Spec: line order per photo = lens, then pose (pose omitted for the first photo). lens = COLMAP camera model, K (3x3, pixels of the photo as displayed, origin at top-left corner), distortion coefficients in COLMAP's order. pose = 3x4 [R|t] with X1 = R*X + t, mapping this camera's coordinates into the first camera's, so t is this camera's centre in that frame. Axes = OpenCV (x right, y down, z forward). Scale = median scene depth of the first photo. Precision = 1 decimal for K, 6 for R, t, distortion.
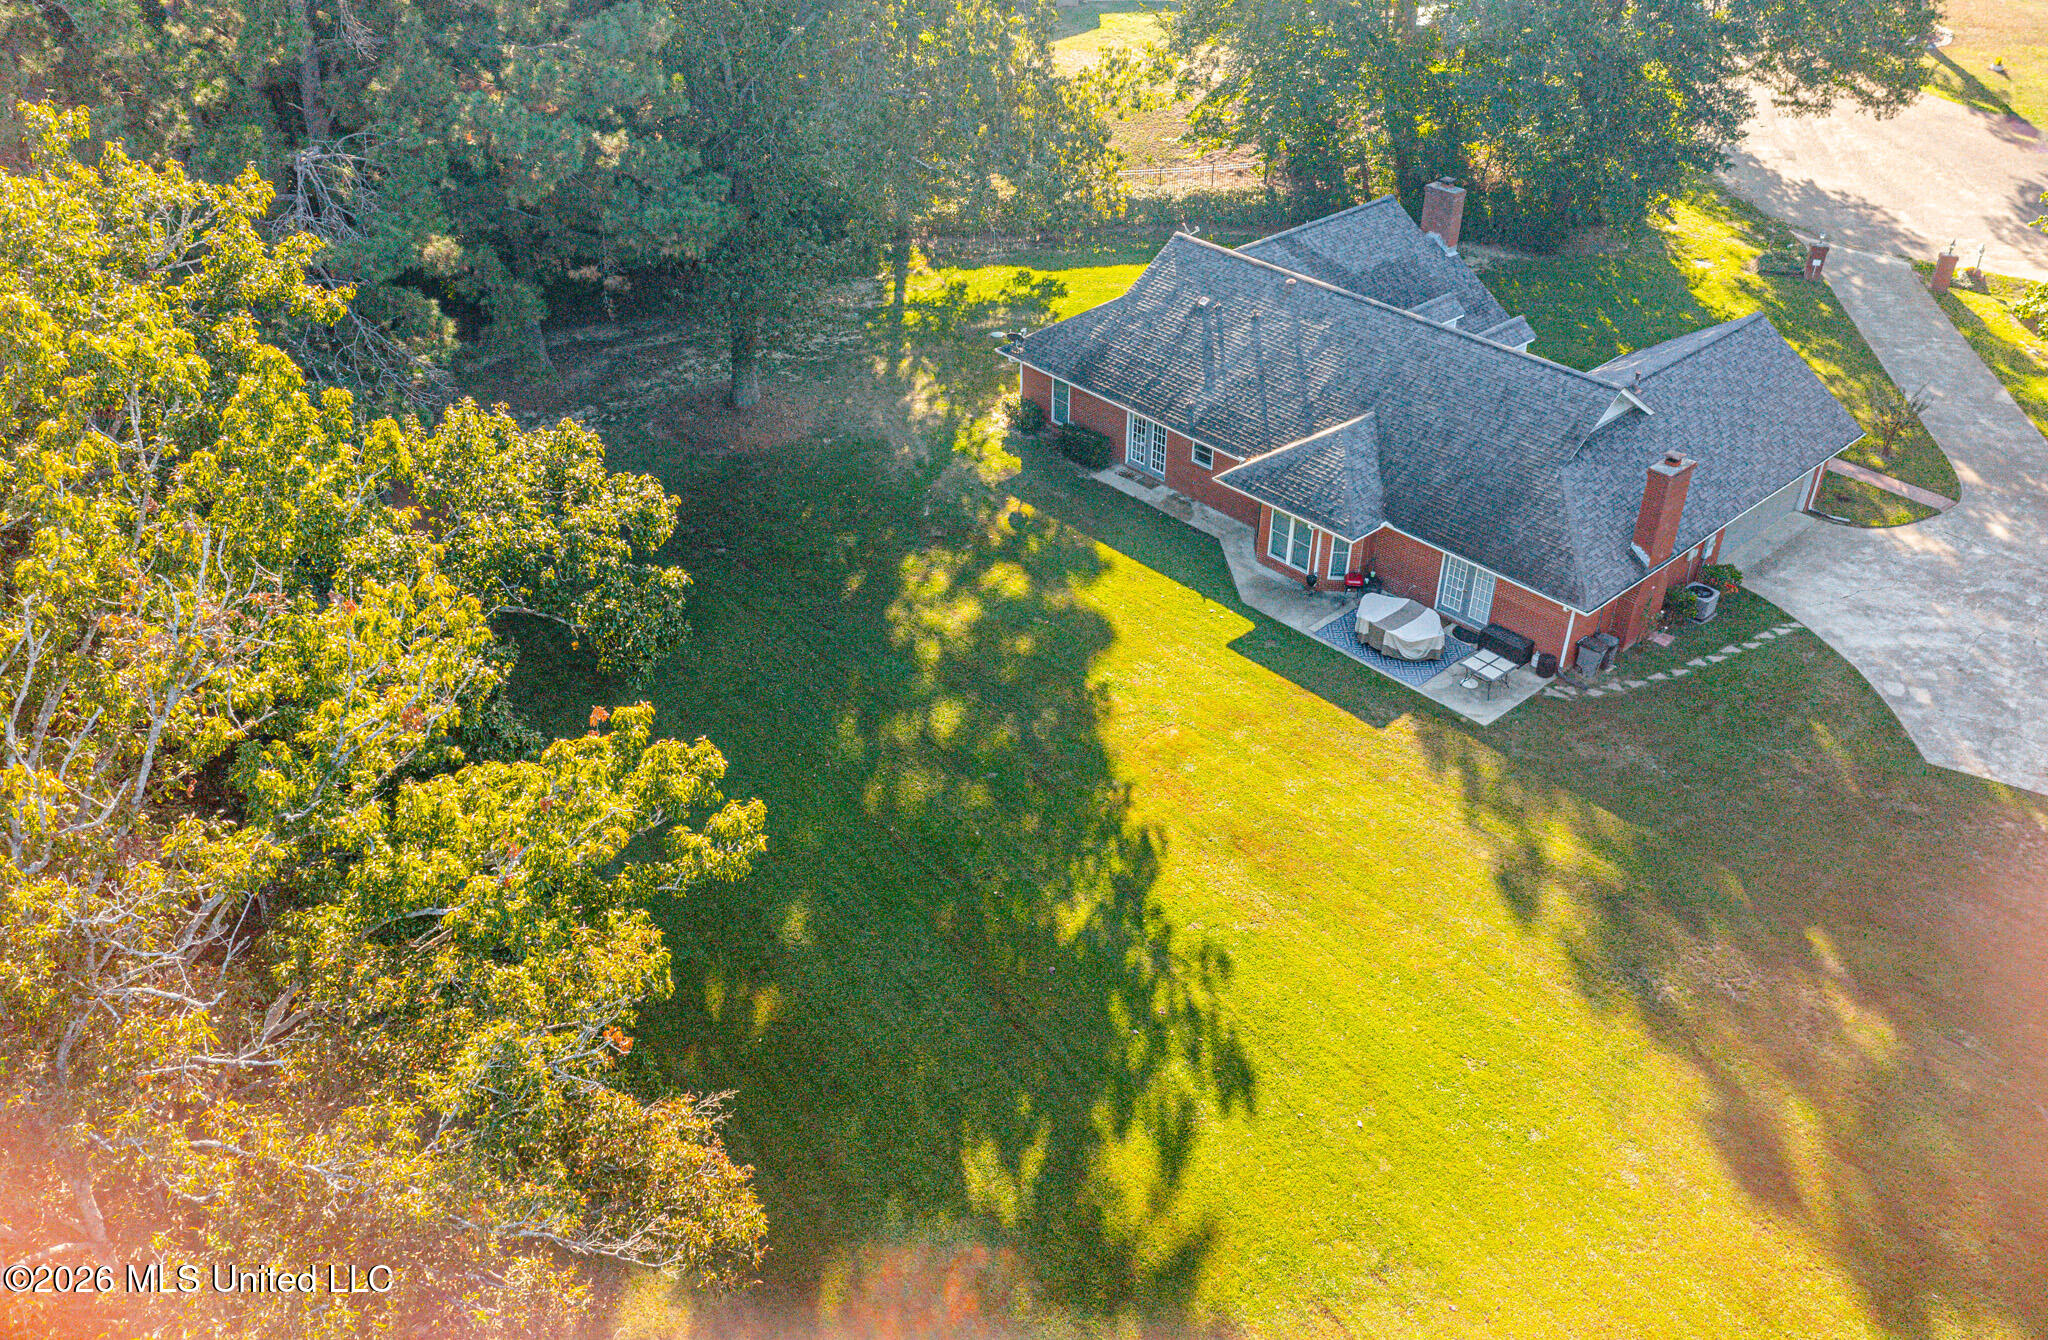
lens RADIAL K [[1586.4, 0, 1022.3], [0, 1586.4, 676.5], [0, 0, 1]] dist [-0.024713, 0.004215]
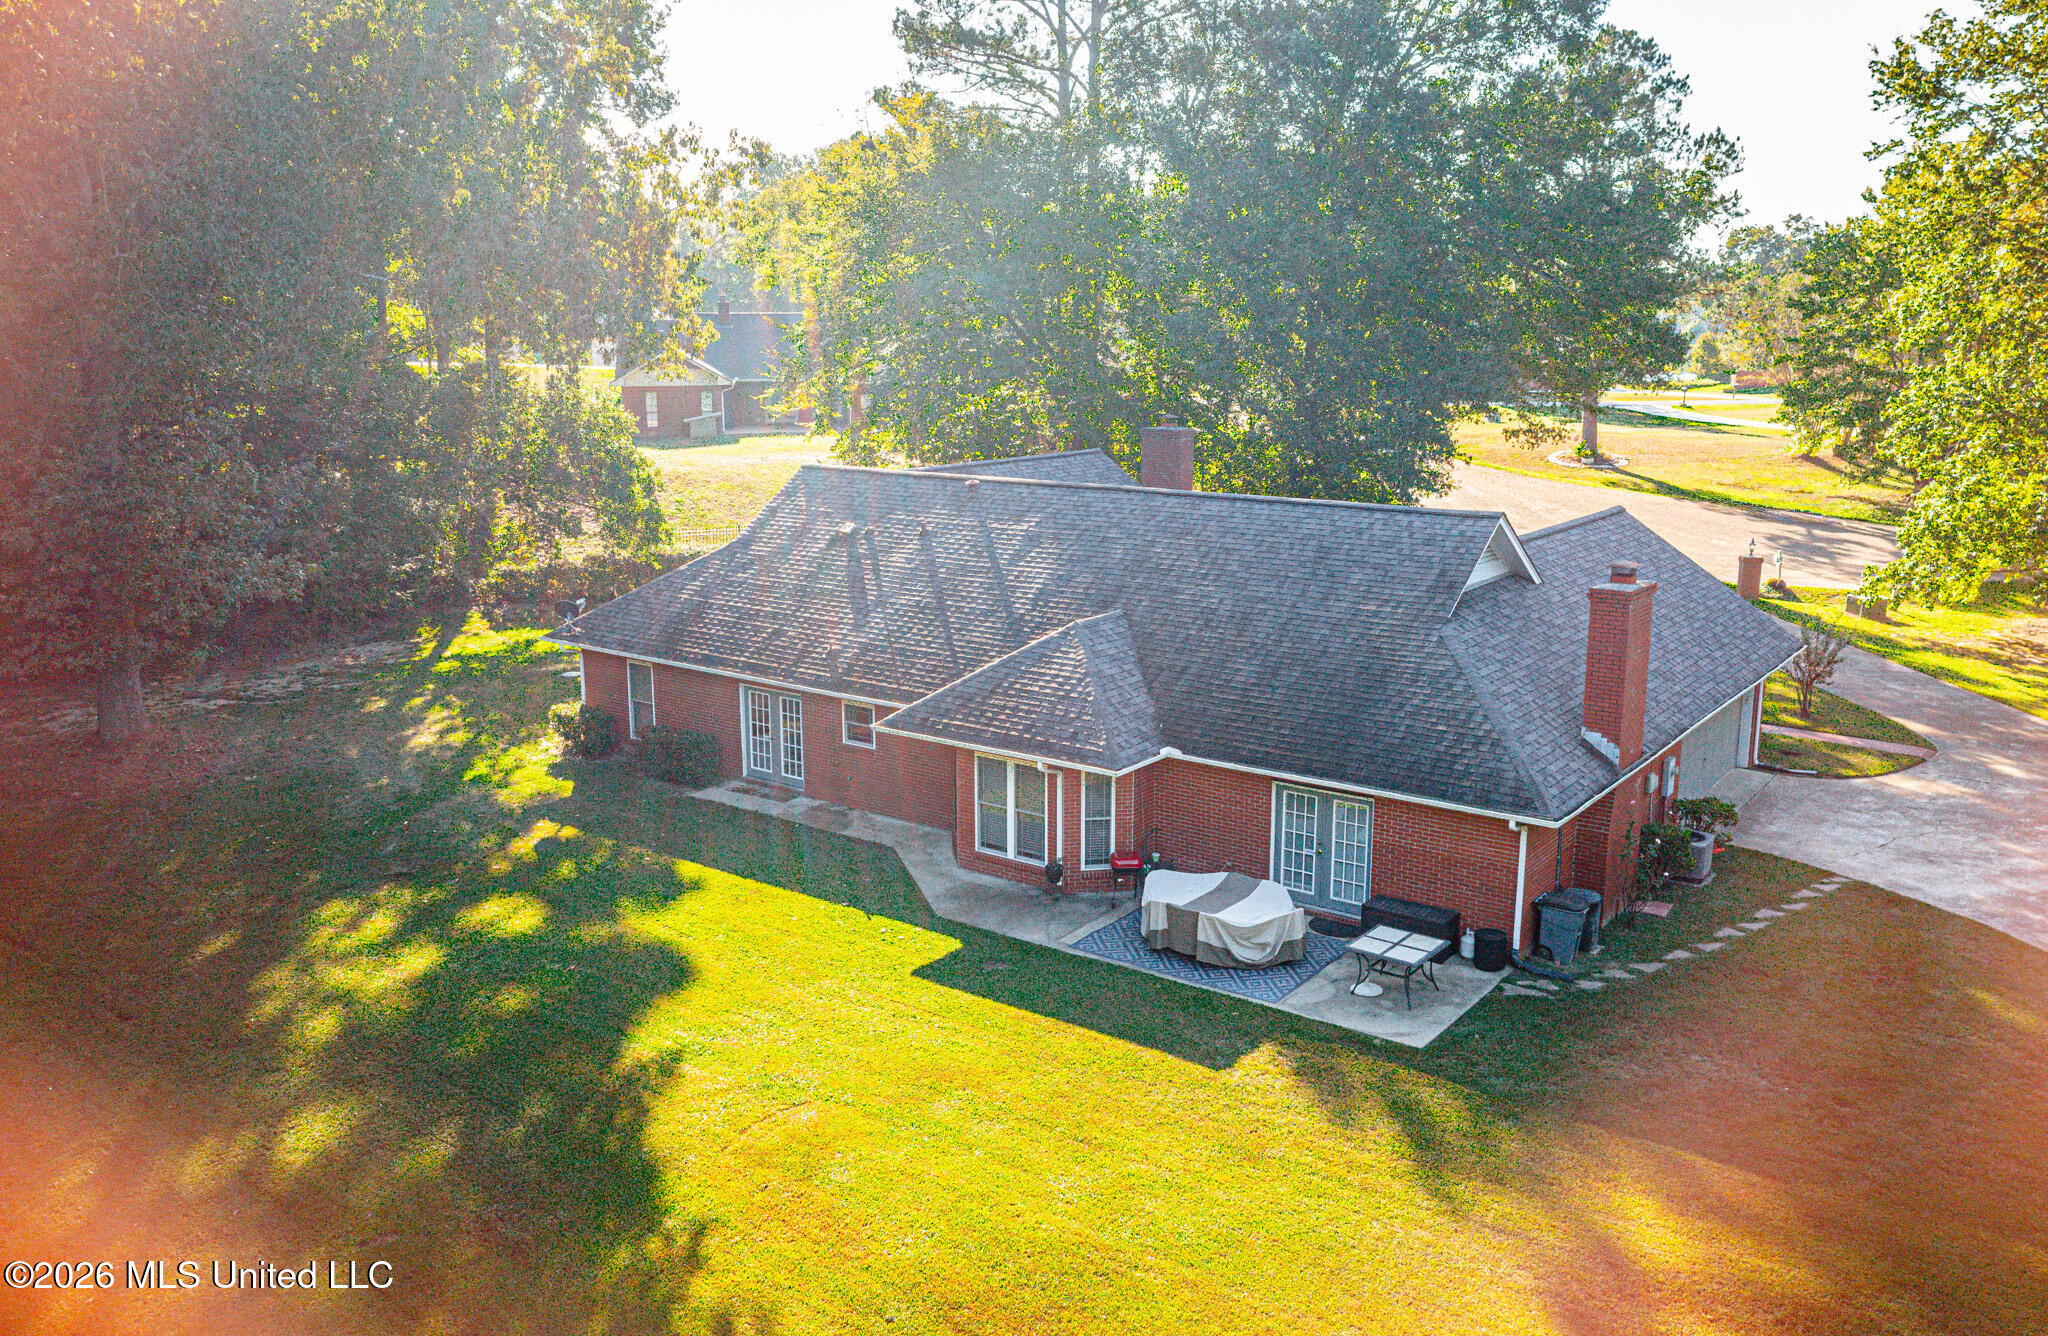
lens RADIAL K [[1586.4, 0, 1015.7], [0, 1586.4, 655.6], [0, 0, 1]] dist [-0.024713, 0.004215]
pose [[0.982774, -0.040842, 0.180242, 0.069199], [0.108724, 0.916421, -0.385165, 0.087292], [-0.149447, 0.398126, 0.905075, 0.455175]]
